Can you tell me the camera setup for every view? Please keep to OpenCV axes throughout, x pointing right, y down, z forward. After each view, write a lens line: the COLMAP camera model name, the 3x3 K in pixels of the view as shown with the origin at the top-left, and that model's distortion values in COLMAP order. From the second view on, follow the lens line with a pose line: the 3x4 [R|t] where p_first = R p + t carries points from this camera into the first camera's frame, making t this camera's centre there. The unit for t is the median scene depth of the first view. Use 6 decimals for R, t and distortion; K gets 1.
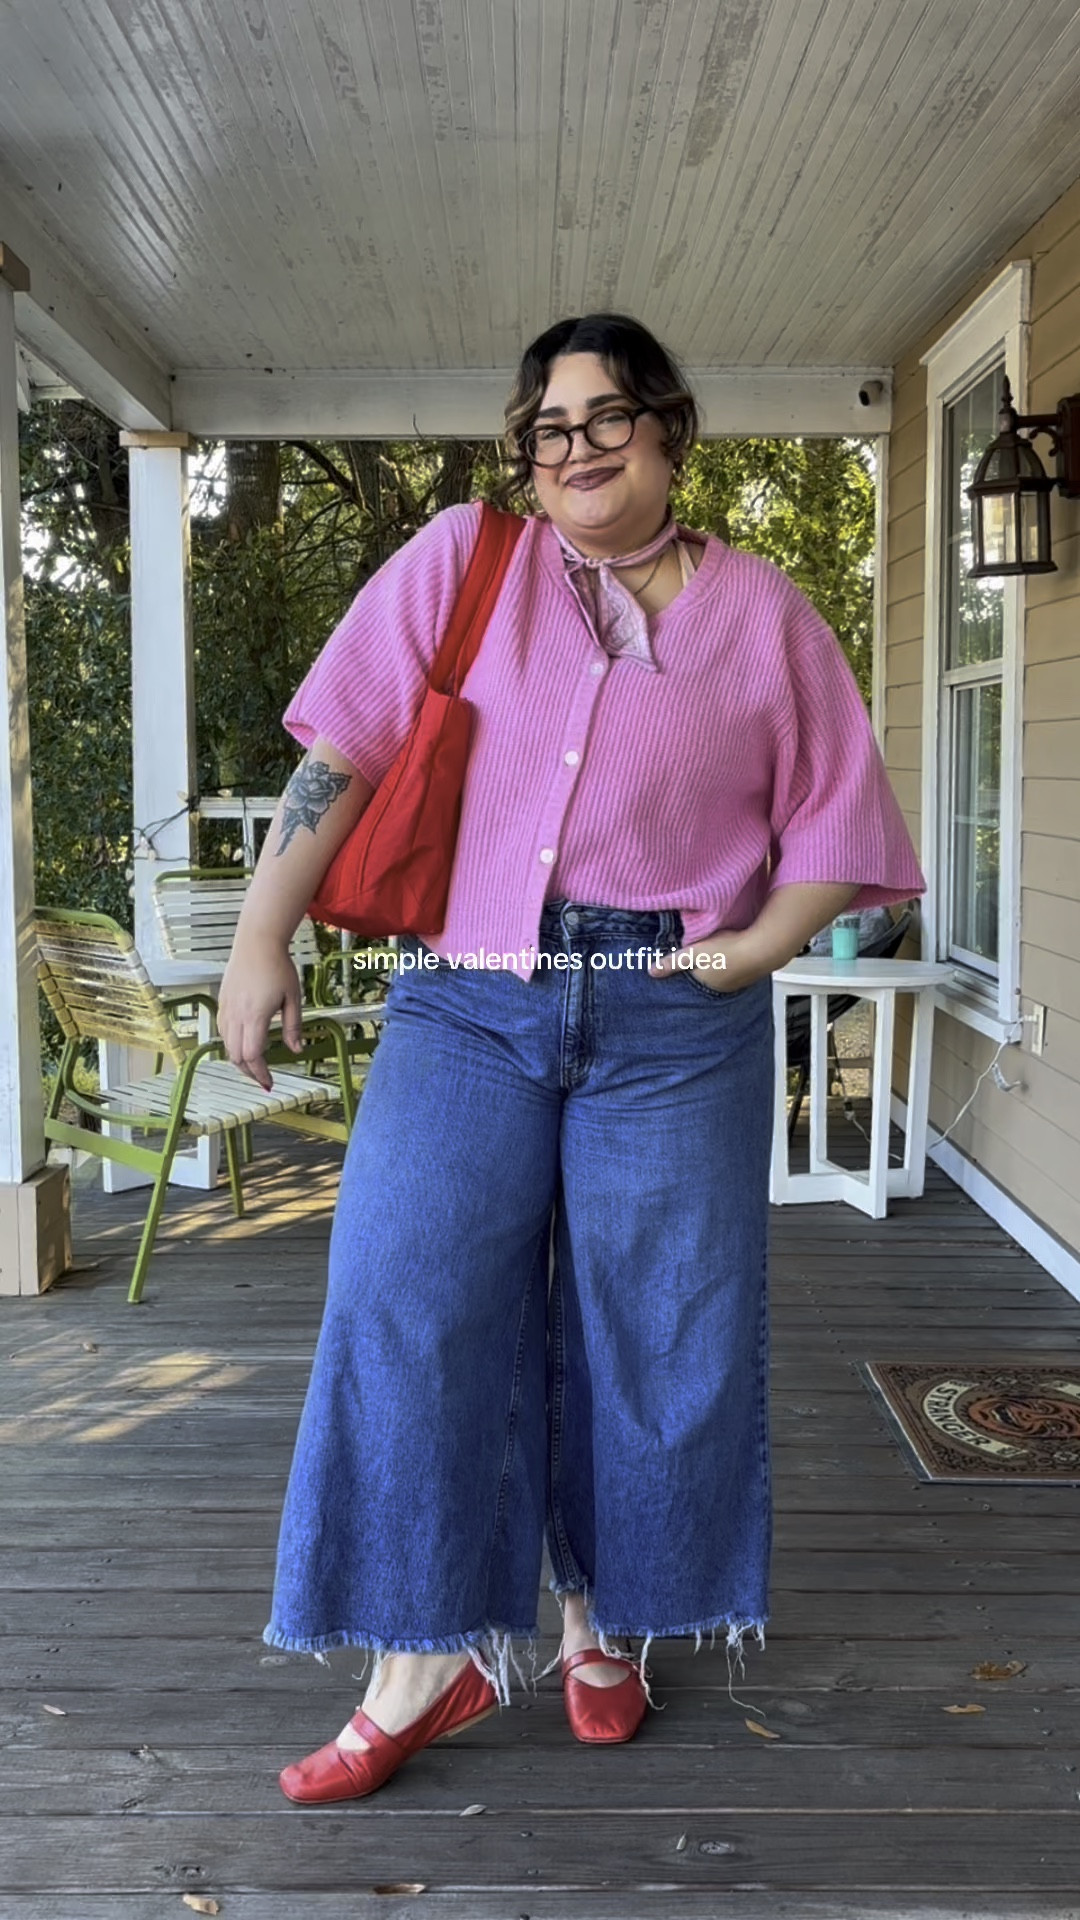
lens RADIAL K [[1755.8, 0, 518.4], [0, 1755.8, 889.4], [0, 0, 1]] dist [0.193721, 0.003089]
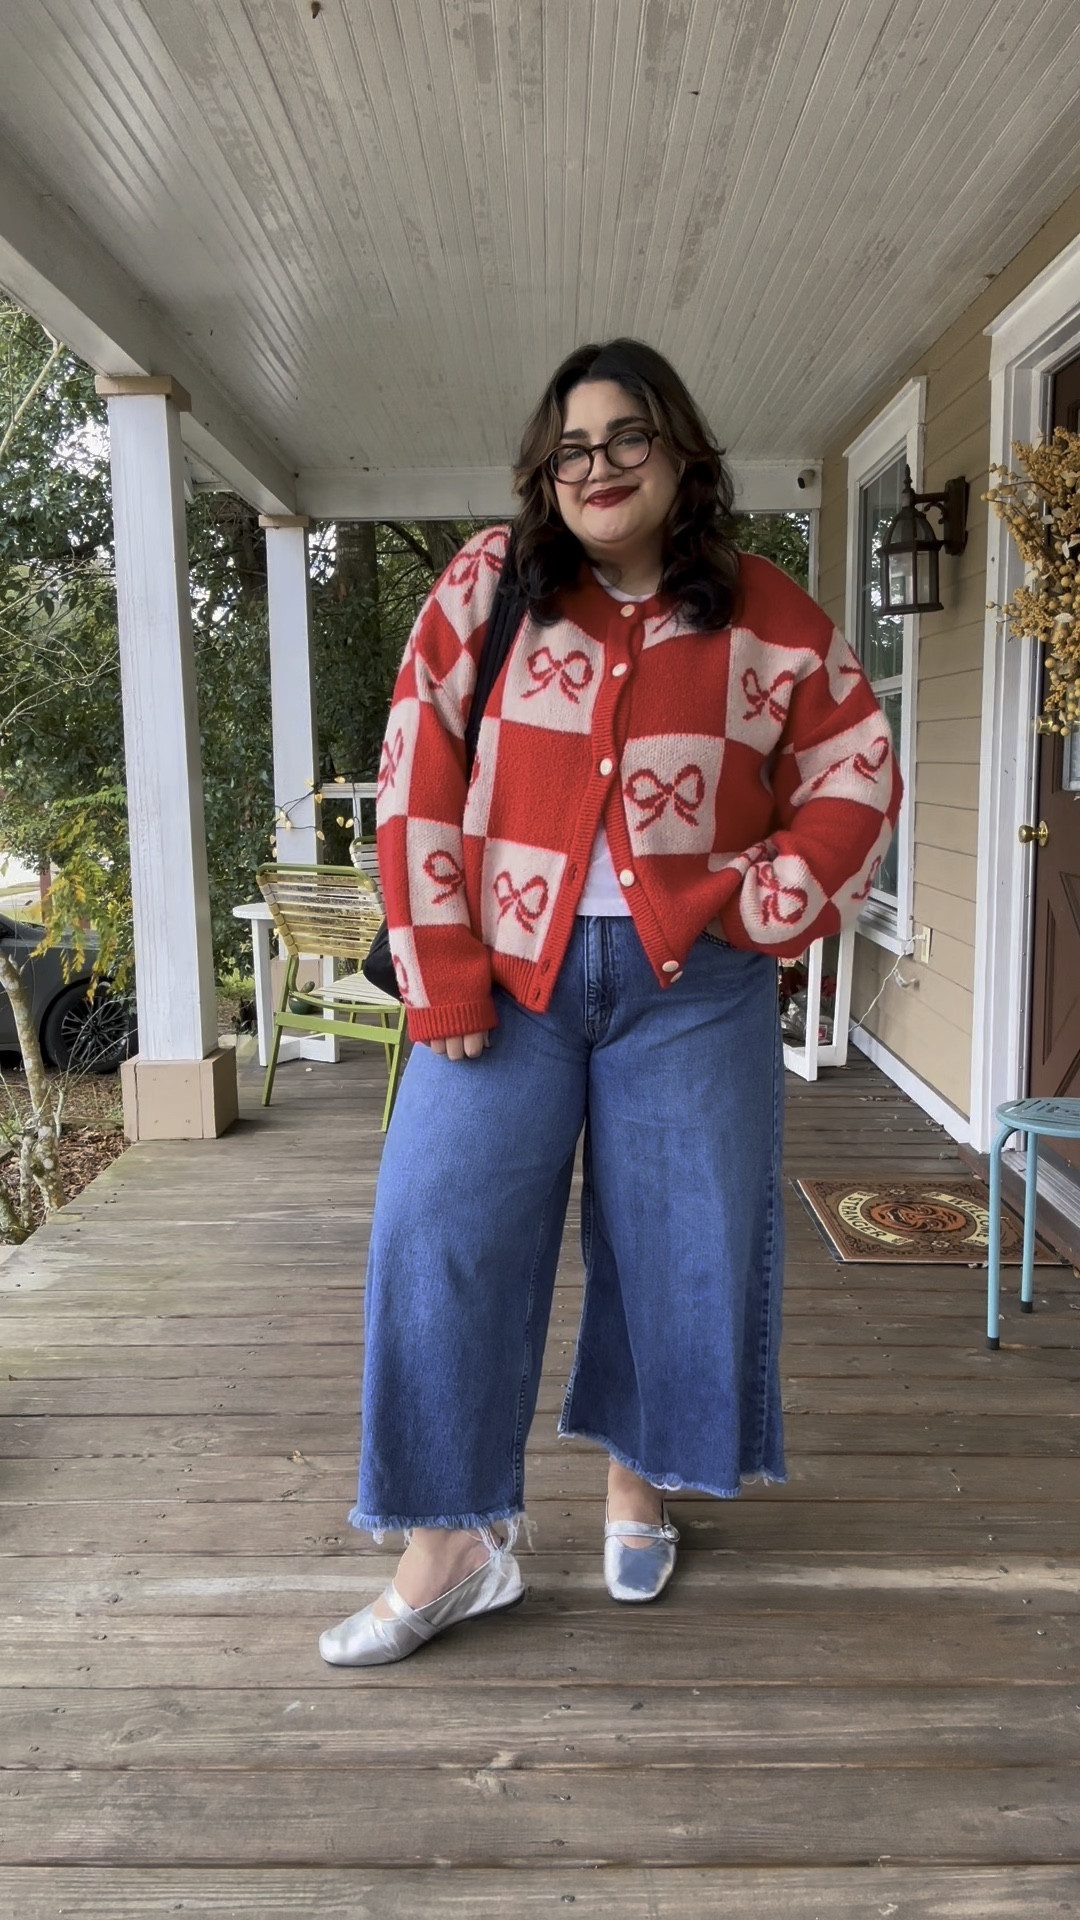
lens RADIAL K [[1574.9, 0, 522.6], [0, 1574.9, 1038.1], [0, 0, 1]] dist [-0.005792, -0.112114]
pose [[0.999615, -0.006817, -0.026883, 0.008901], [0.010147, 0.992009, 0.125756, -0.006754], [0.025811, -0.125980, 0.991697, -0.220941]]
